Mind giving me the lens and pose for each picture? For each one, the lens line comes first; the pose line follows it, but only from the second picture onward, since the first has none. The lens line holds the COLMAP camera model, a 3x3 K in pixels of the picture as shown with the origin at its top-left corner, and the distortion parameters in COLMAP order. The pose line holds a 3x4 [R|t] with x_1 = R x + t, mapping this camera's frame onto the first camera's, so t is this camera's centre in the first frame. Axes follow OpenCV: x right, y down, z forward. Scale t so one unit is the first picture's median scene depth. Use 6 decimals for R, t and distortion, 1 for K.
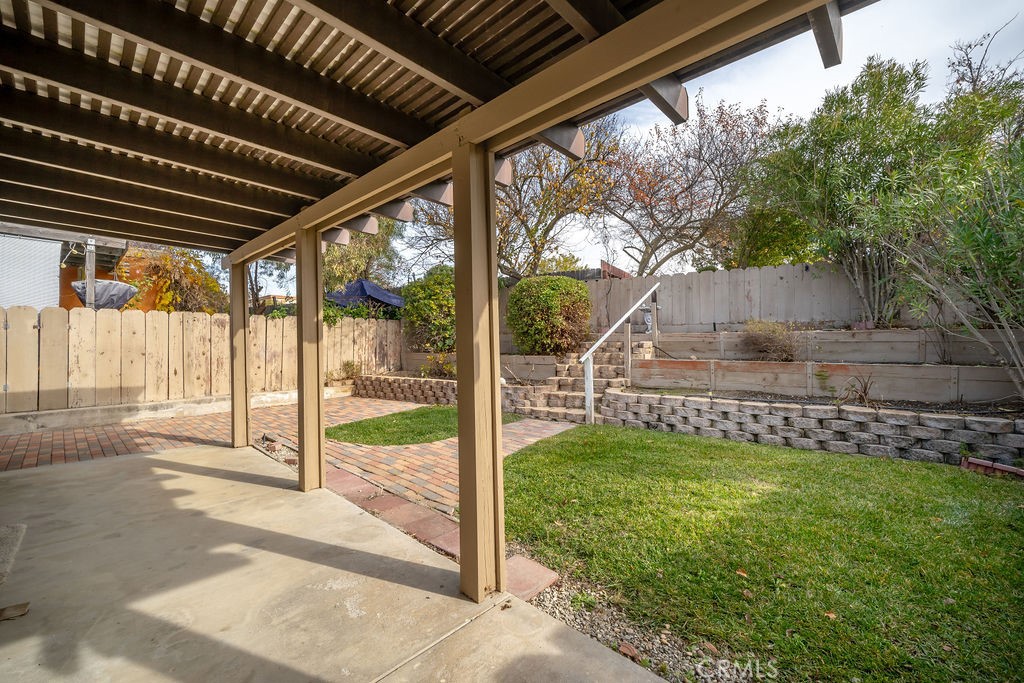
lens RADIAL K [[428.1, 0, 505.2], [0, 428.1, 334.7], [0, 0, 1]] dist [-0.001160, 0.000032]
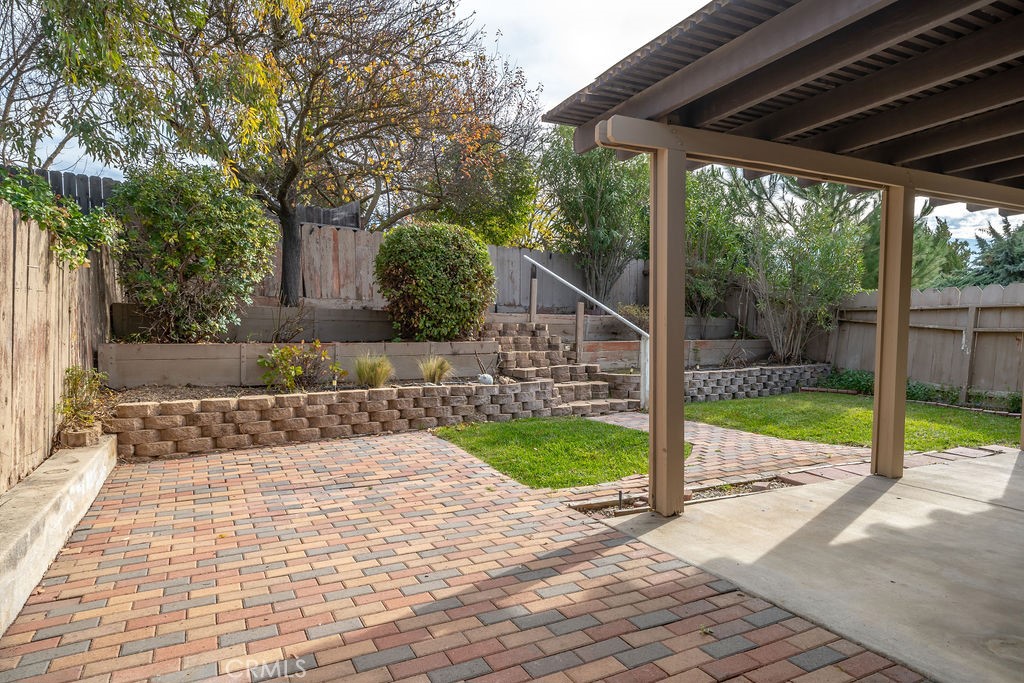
lens RADIAL K [[633.7, 0, 536.1], [0, 633.7, 366.3], [0, 0, 1]] dist [-0.000694, 0.000813]
pose [[0.309077, -0.050075, 0.949718, -0.935431], [-0.018734, 0.998099, 0.058722, 0.028766], [-0.950852, -0.035942, 0.307551, 0.626262]]
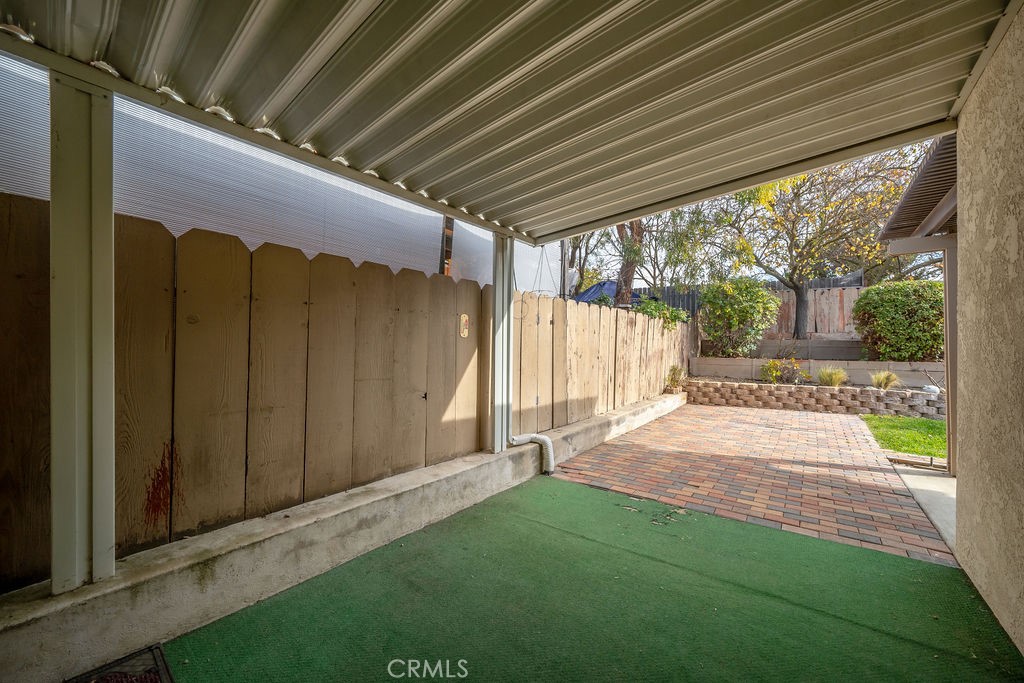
lens RADIAL K [[384.5, 0, 508.8], [0, 384.5, 346.3], [0, 0, 1]] dist [0.000055, -0.000026]
pose [[0.994596, 0.011198, 0.103218, -1.037390], [-0.012787, 0.999809, 0.014749, 0.012997], [-0.103033, -0.015989, 0.994549, 0.254467]]
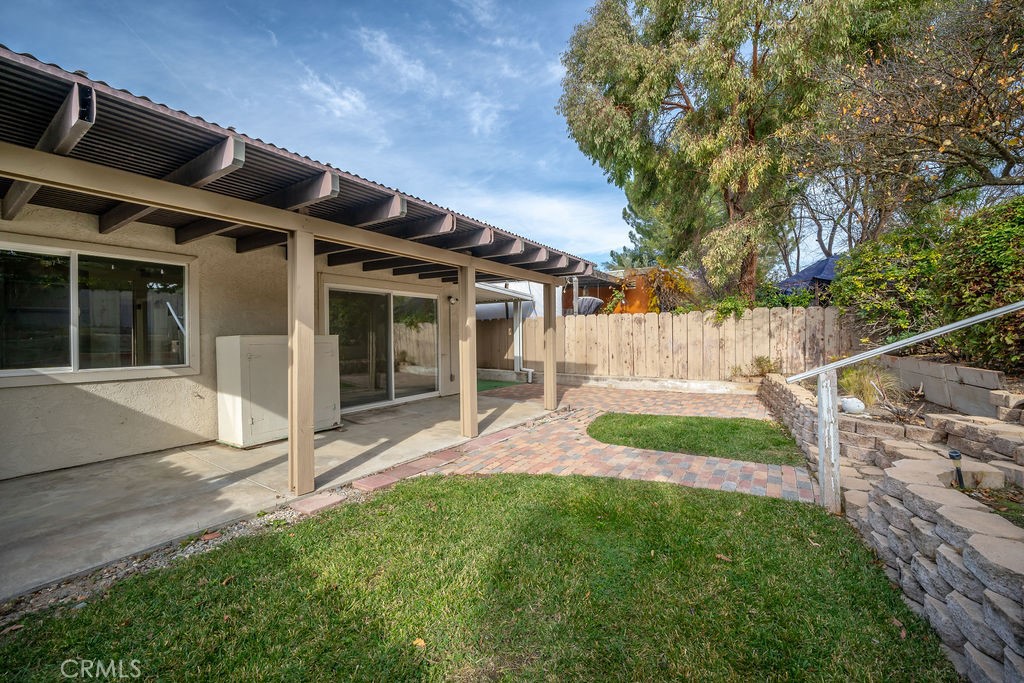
lens RADIAL K [[395.6, 0, 511.0], [0, 395.6, 336.0], [0, 0, 1]] dist [0.000473, 0.000048]
pose [[0.171276, 0.009684, -0.985176, 0.459887], [0.024132, 0.999610, 0.014021, -0.007123], [0.984928, -0.026176, 0.170975, 0.437800]]
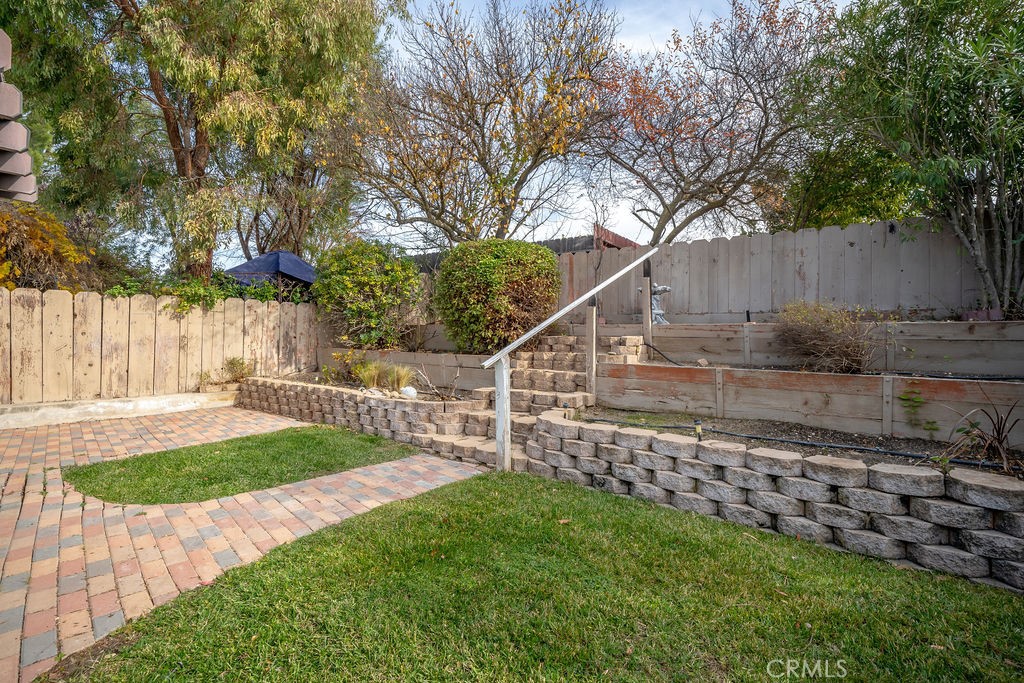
lens RADIAL K [[487.3, 0, 504.5], [0, 487.3, 334.8], [0, 0, 1]] dist [0.000653, 0.000361]
pose [[0.997974, 0.013913, -0.062082, 0.187101], [-0.013261, 0.999853, 0.010891, 0.008463], [0.062225, -0.010045, 0.998012, 0.250184]]
